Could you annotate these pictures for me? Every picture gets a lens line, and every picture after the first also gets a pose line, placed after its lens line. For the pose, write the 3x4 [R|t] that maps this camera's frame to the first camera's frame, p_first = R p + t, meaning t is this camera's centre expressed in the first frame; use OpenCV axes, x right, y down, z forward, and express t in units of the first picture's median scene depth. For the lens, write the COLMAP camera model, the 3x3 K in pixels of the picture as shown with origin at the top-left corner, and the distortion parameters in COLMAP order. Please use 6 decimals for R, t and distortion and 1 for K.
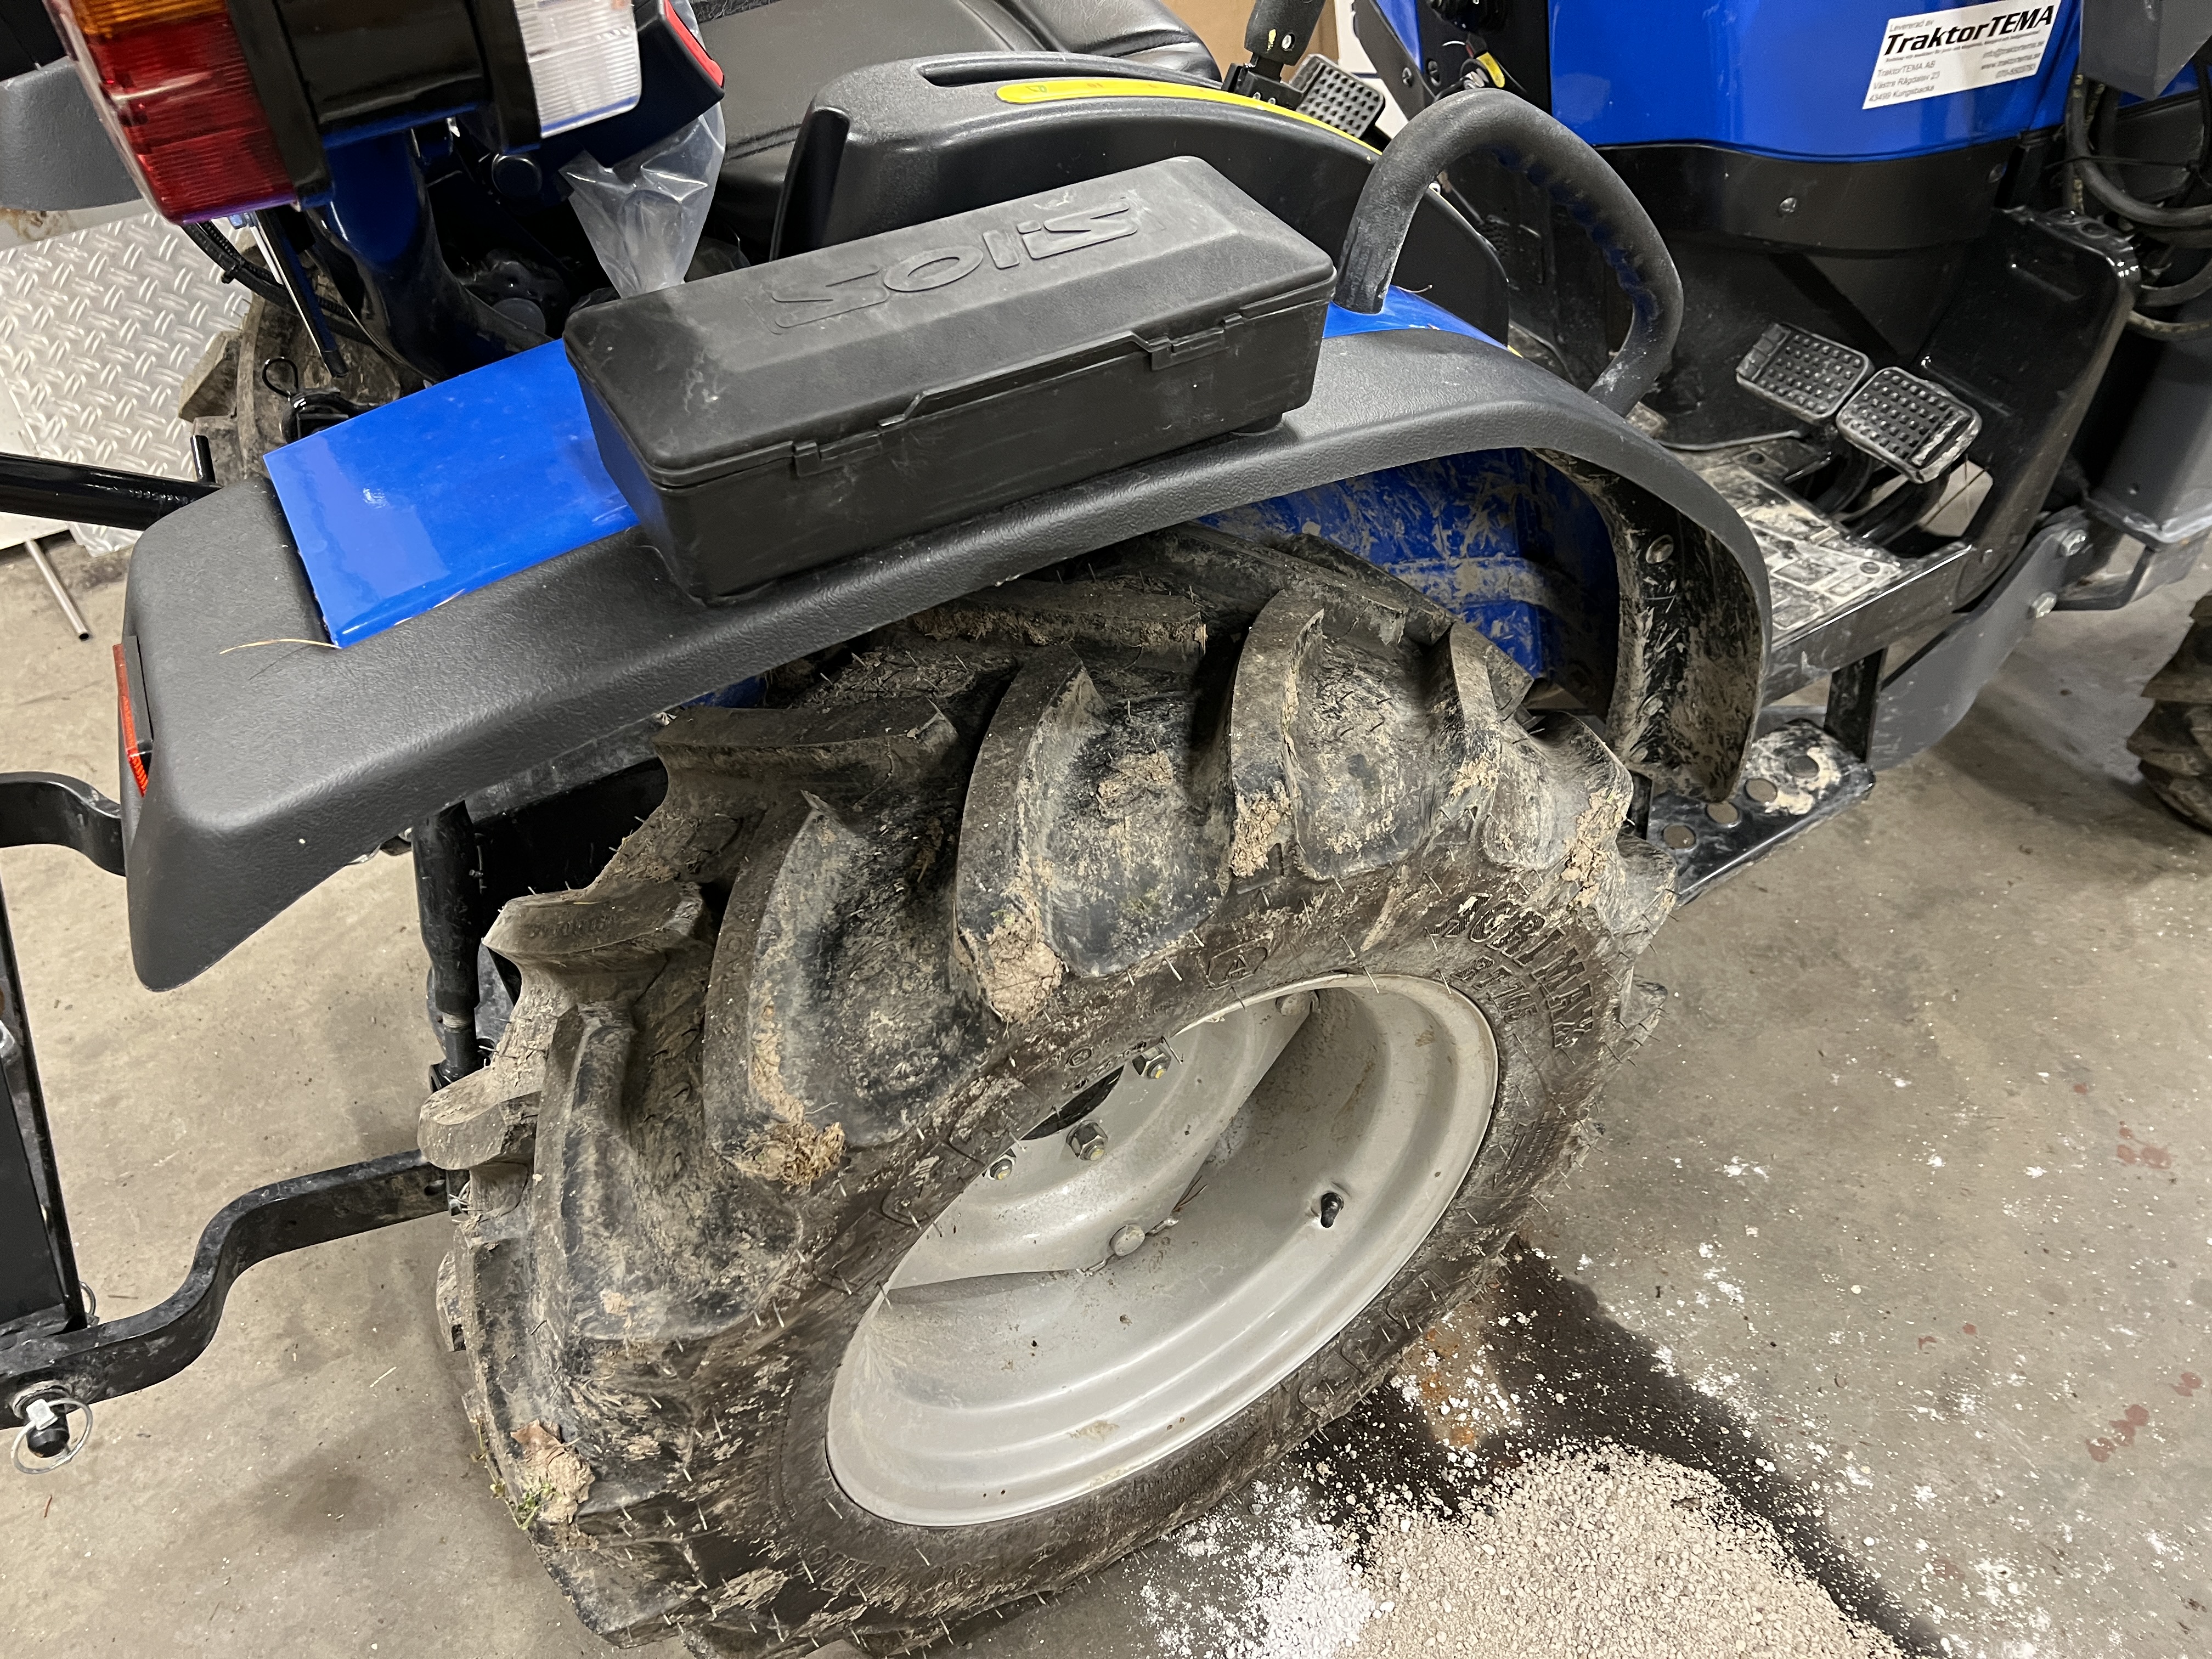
lens RADIAL K [[1784.8, 0, 1117.2], [0, 1784.8, 821.8], [0, 0, 1]] dist [0.162185, -0.424853]
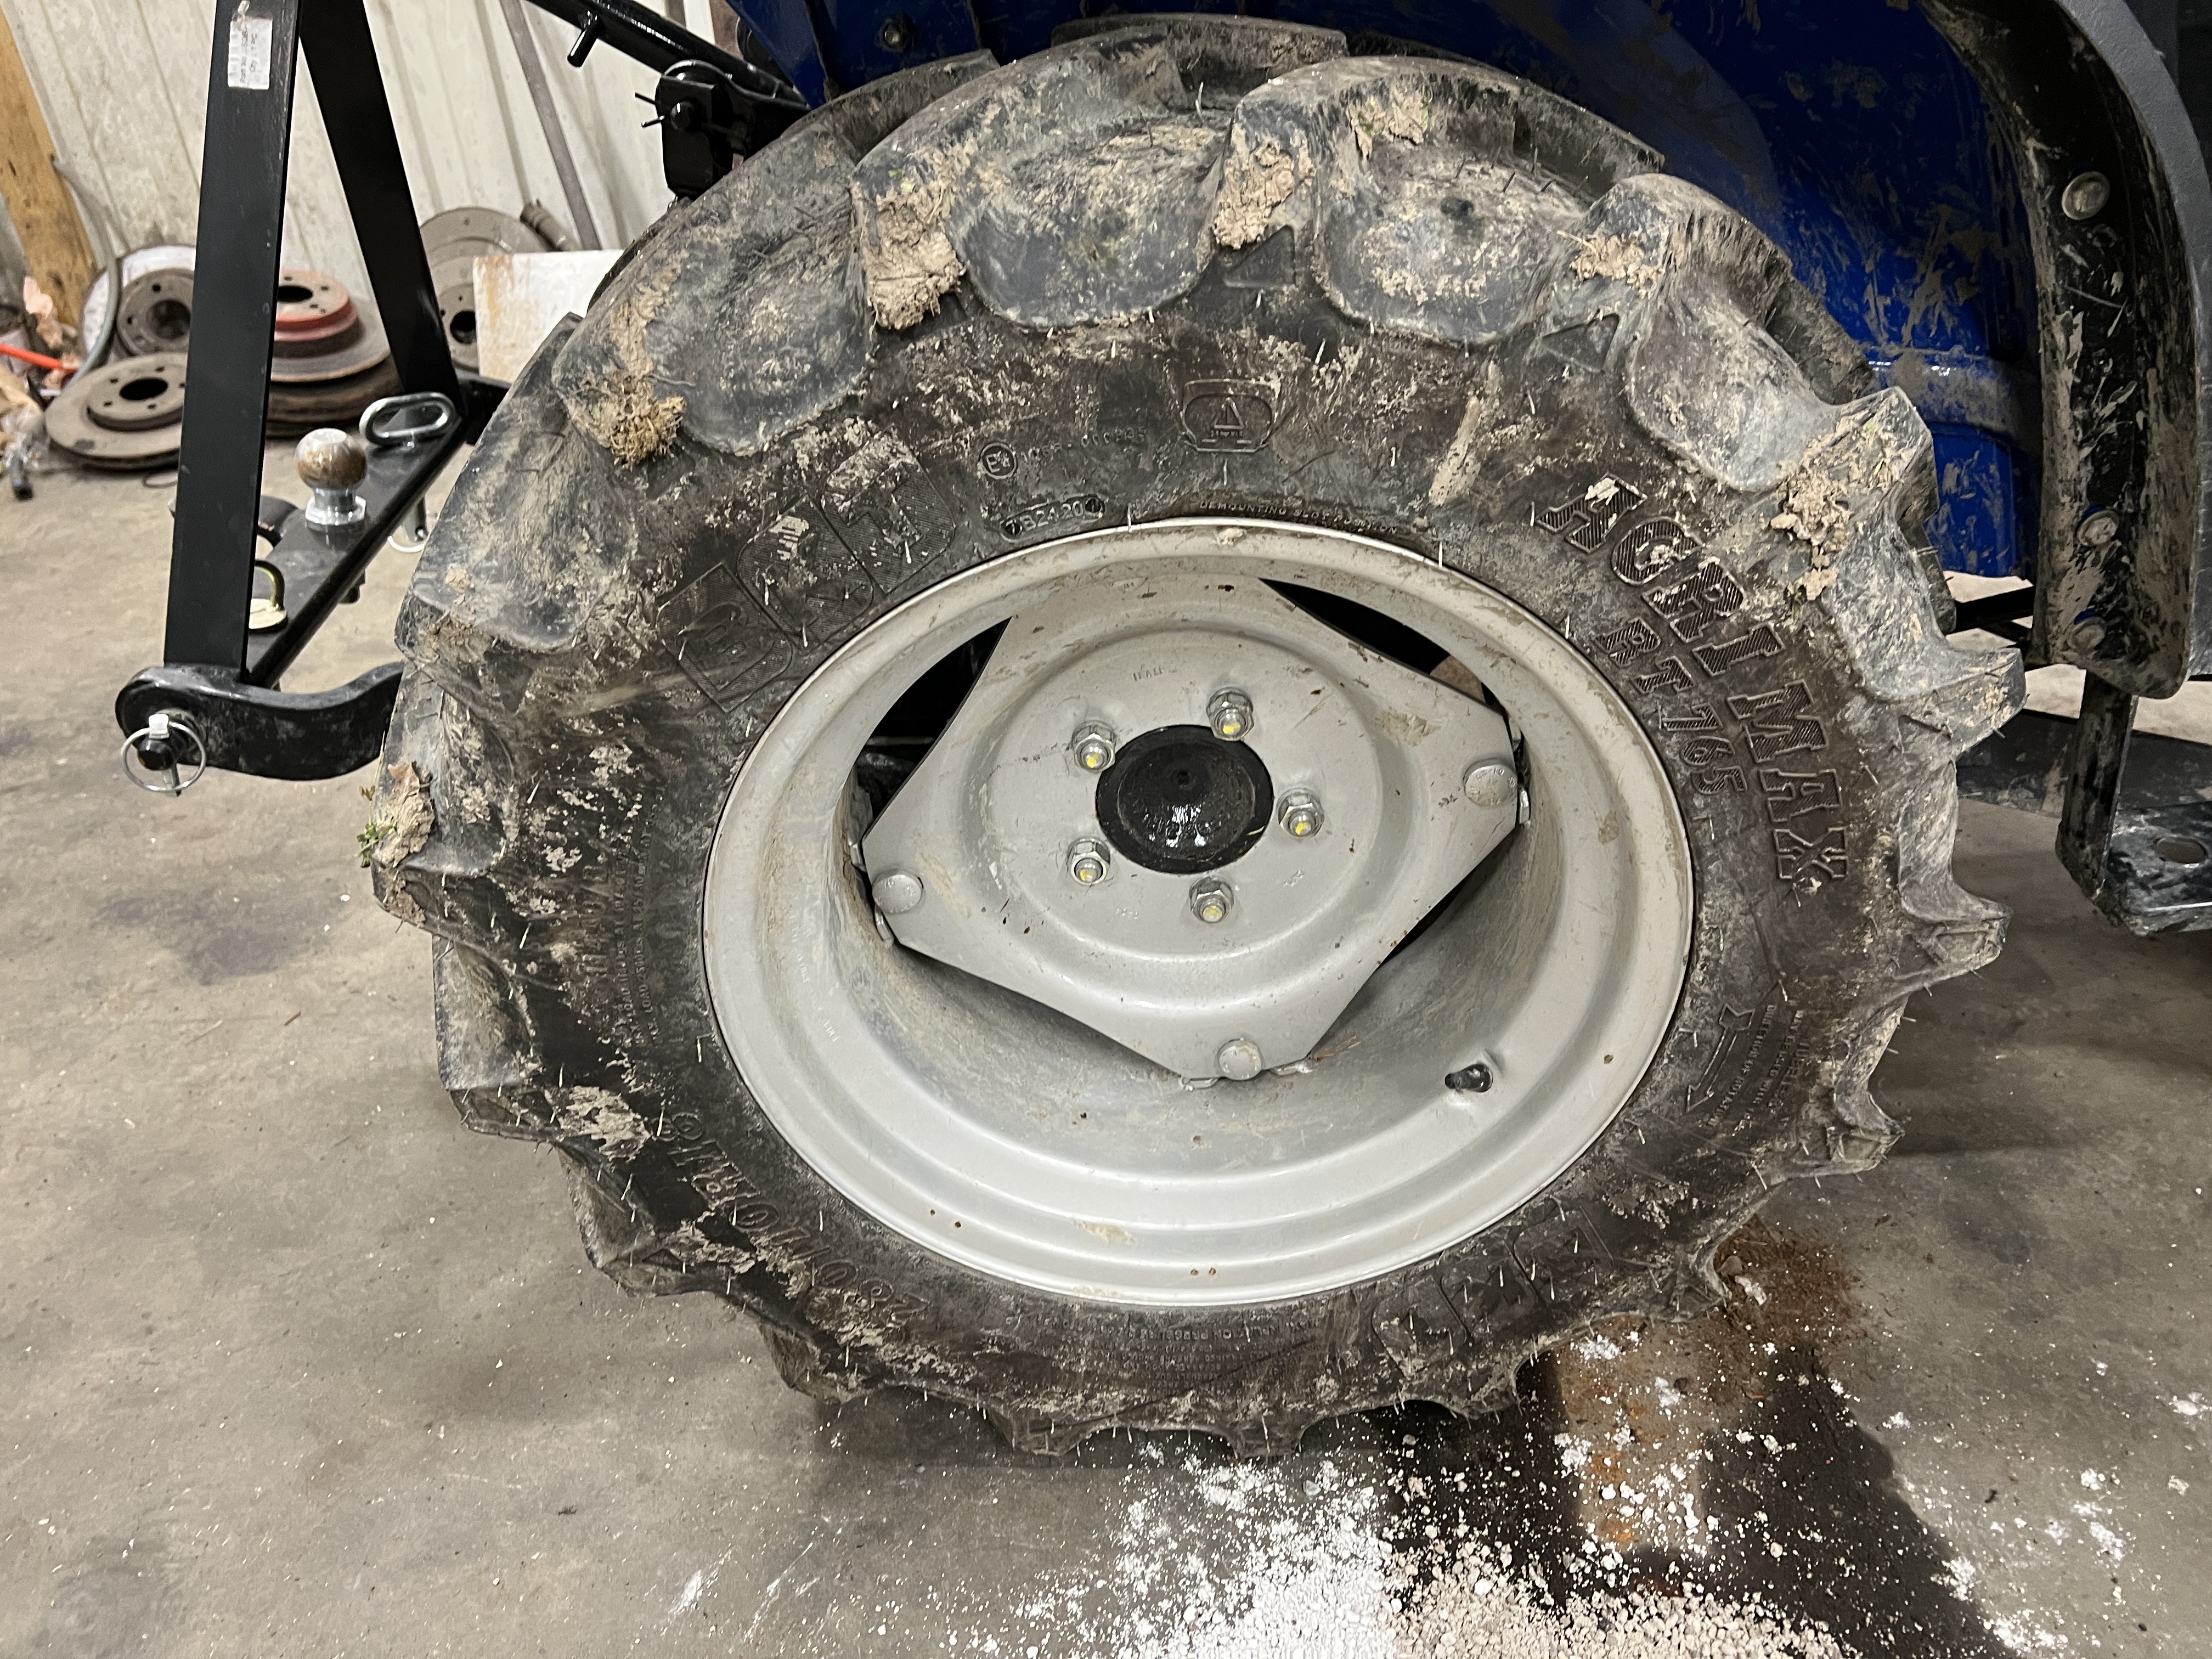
lens RADIAL K [[1772.5, 0, 1106.0], [0, 1772.5, 829.5], [0, 0, 1]] dist [0.047934, -0.064770]
pose [[0.859772, 0.254279, -0.442870, 0.295888], [-0.334742, 0.935546, -0.112700, 0.254663], [0.385668, 0.245143, 0.889475, 0.239310]]
